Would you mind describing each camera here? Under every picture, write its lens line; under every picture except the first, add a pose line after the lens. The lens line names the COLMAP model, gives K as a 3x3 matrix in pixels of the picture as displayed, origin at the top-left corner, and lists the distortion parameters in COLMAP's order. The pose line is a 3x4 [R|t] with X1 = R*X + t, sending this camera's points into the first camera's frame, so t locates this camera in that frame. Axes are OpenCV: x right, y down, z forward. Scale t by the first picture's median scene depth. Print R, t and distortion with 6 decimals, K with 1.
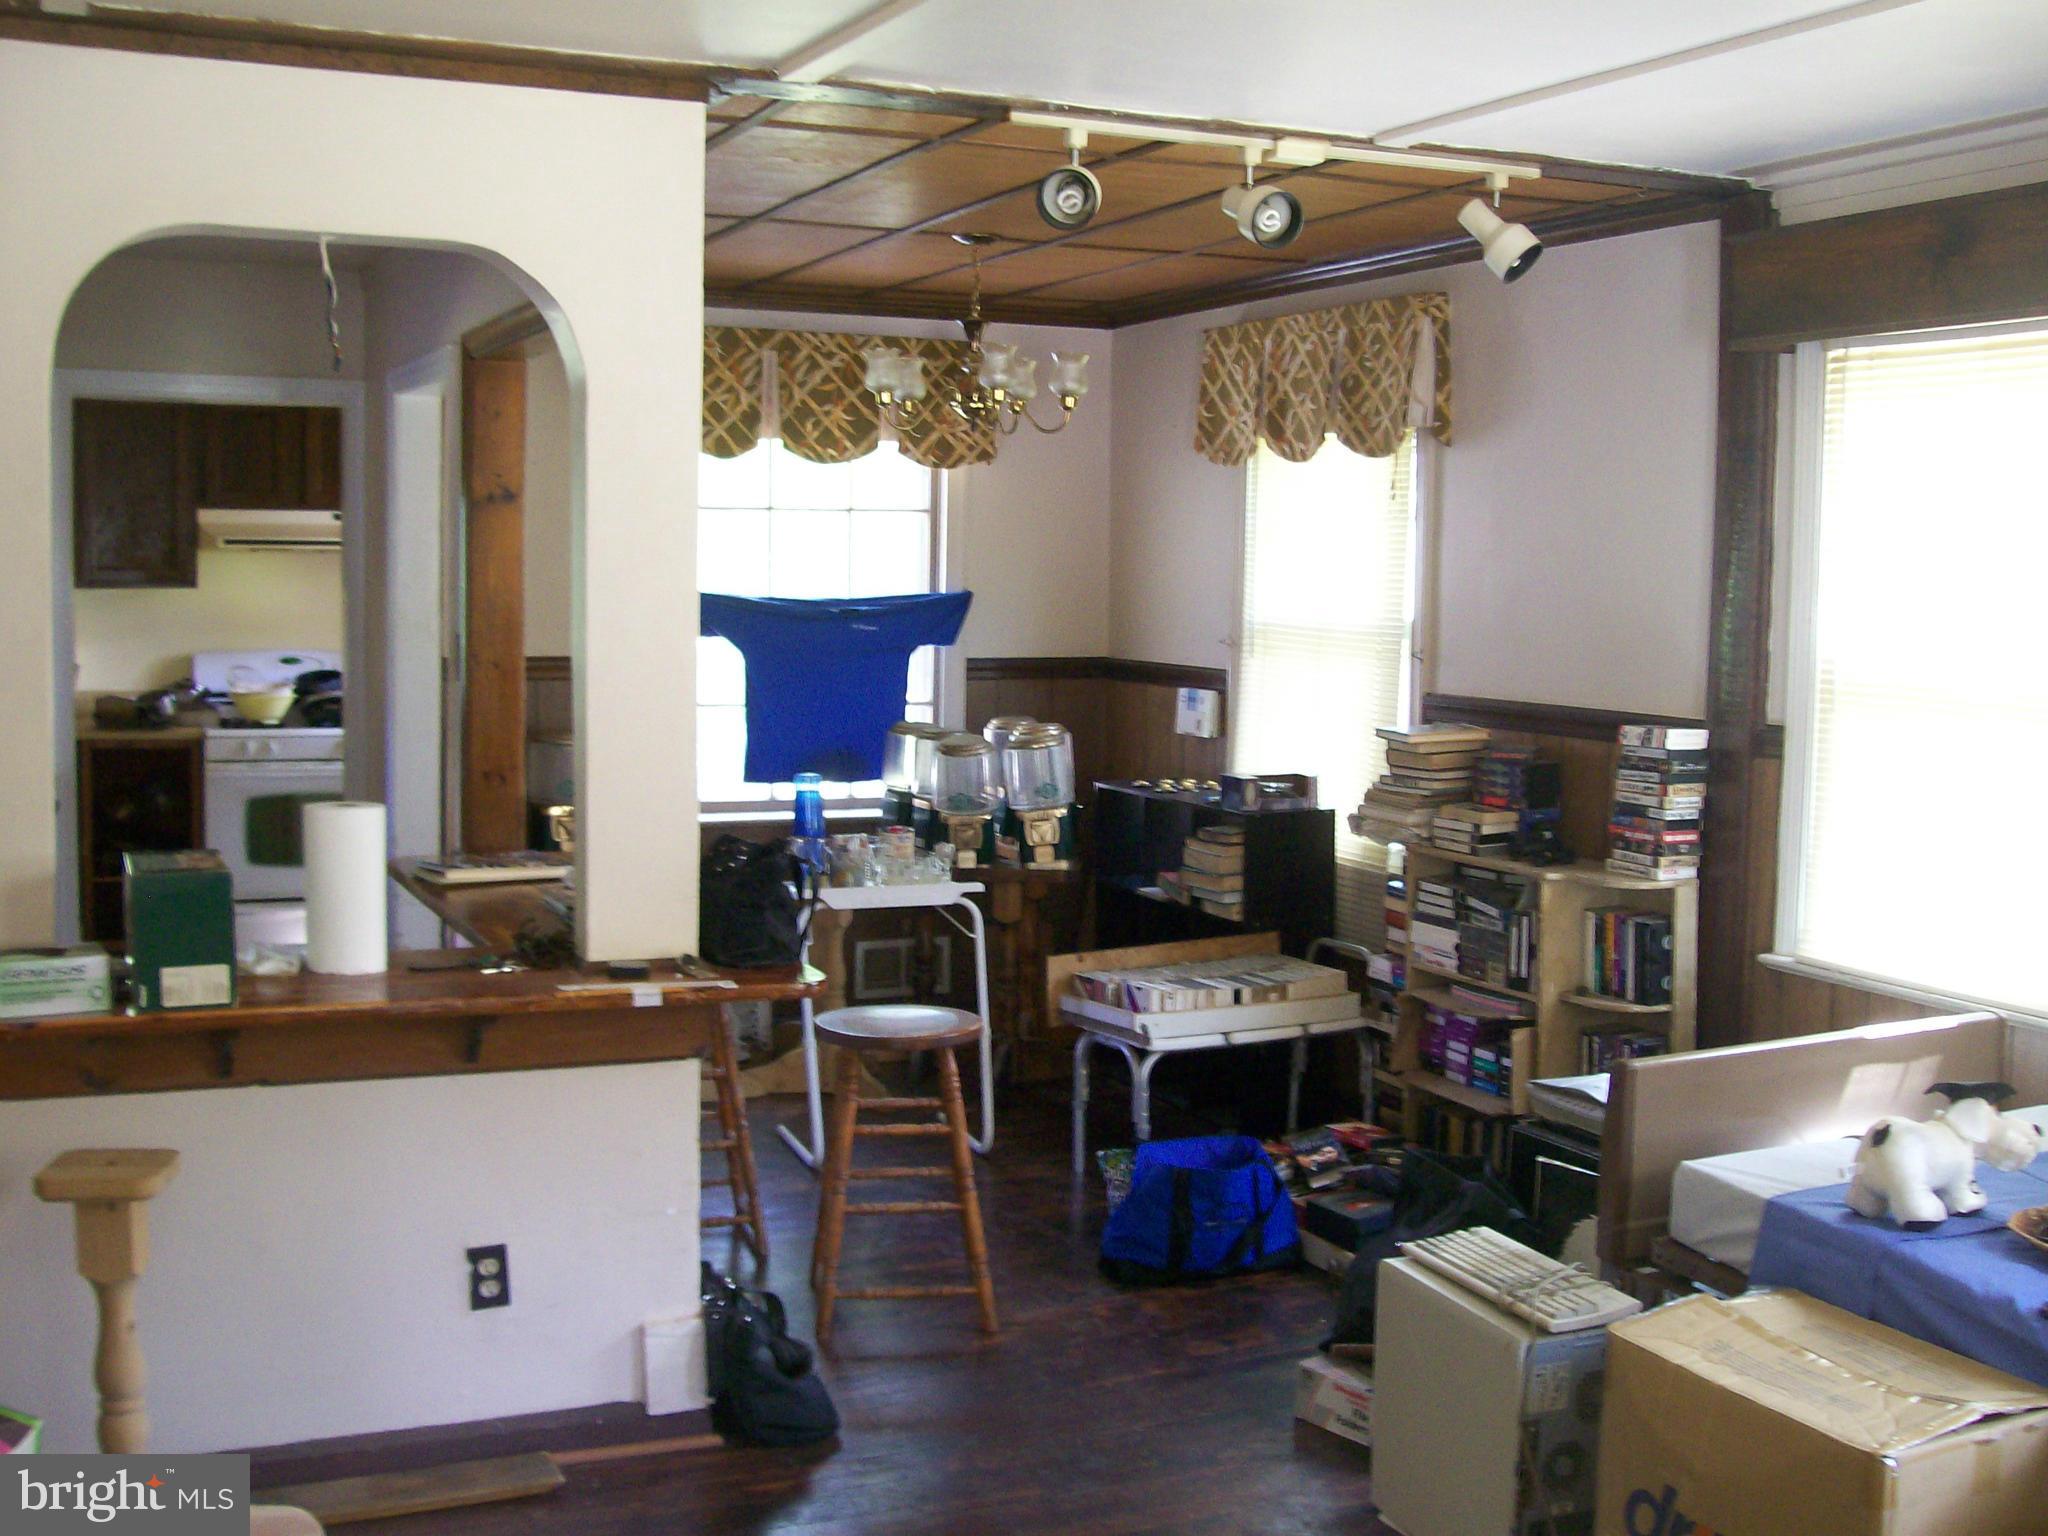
lens RADIAL K [[2238.3, 0, 1033.0], [0, 2238.3, 735.1], [0, 0, 1]] dist [-0.173320, 0.120012]
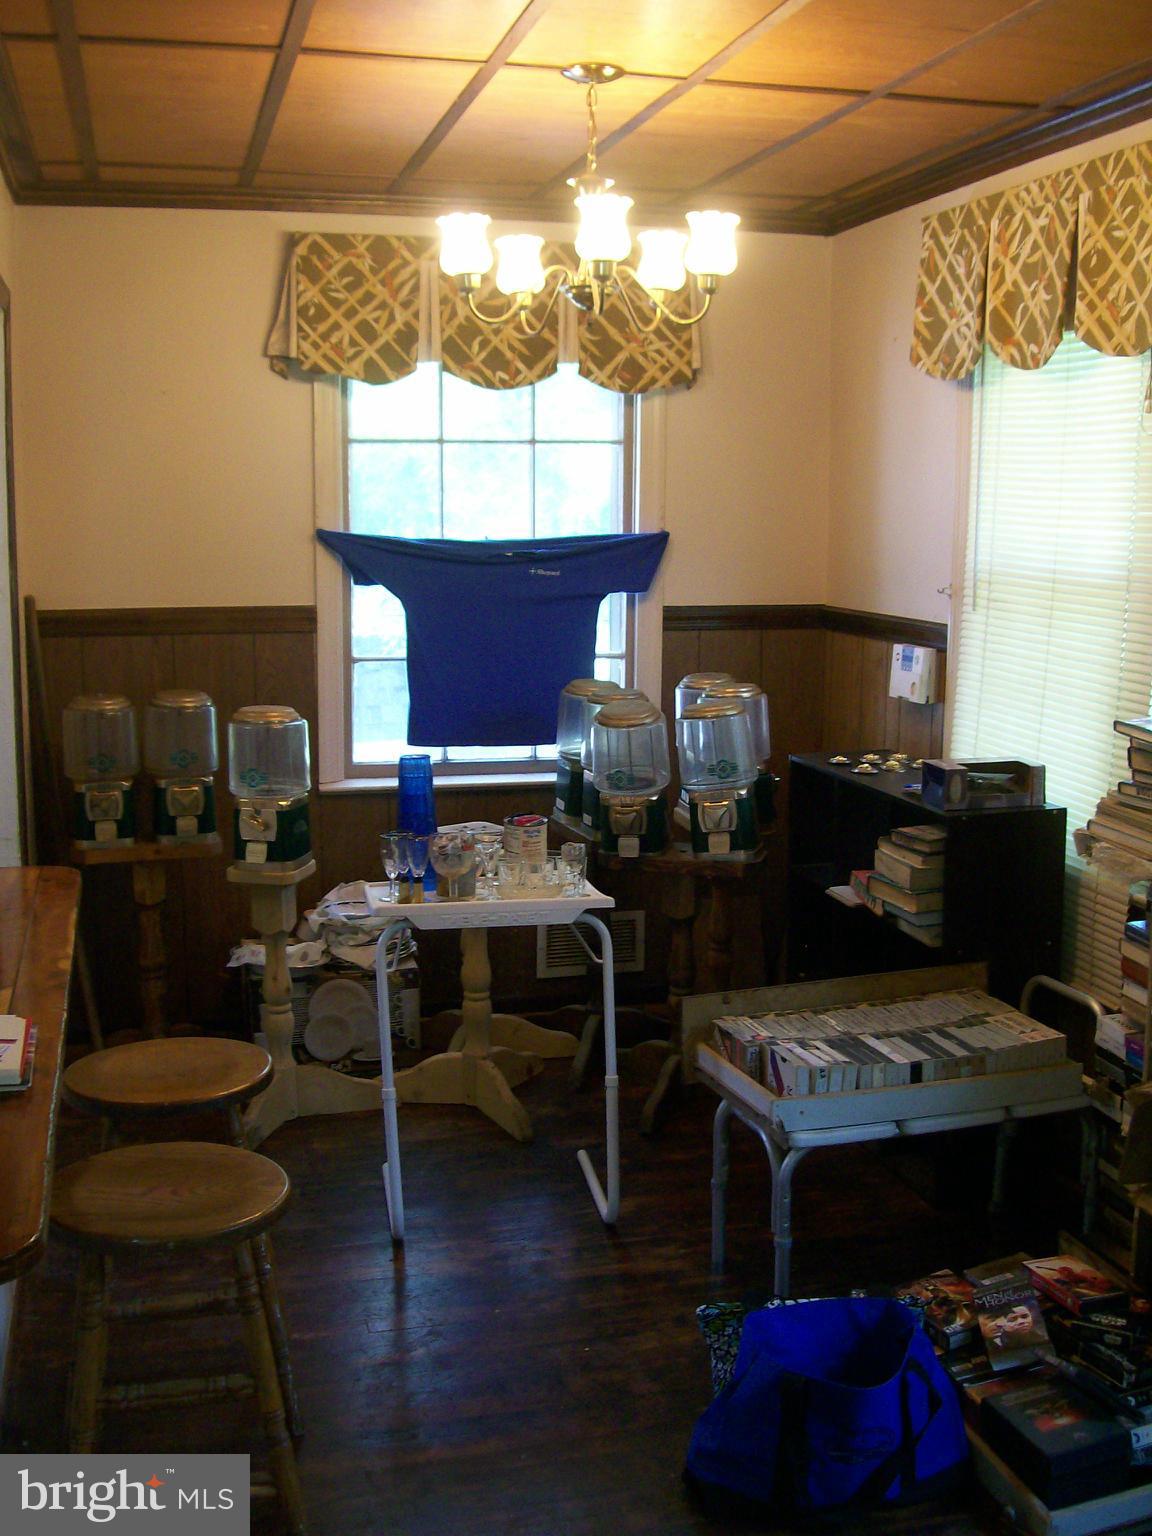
lens RADIAL K [[1678.7, 0, 576.0], [0, 1678.7, 768.0], [0, 0, 1]] dist [-0.173320, 0.120012]
pose [[0.983330, 0.020256, -0.180696, 0.066024], [-0.006142, 0.996909, 0.078328, -0.024788], [0.181724, -0.075913, 0.980415, 0.369205]]
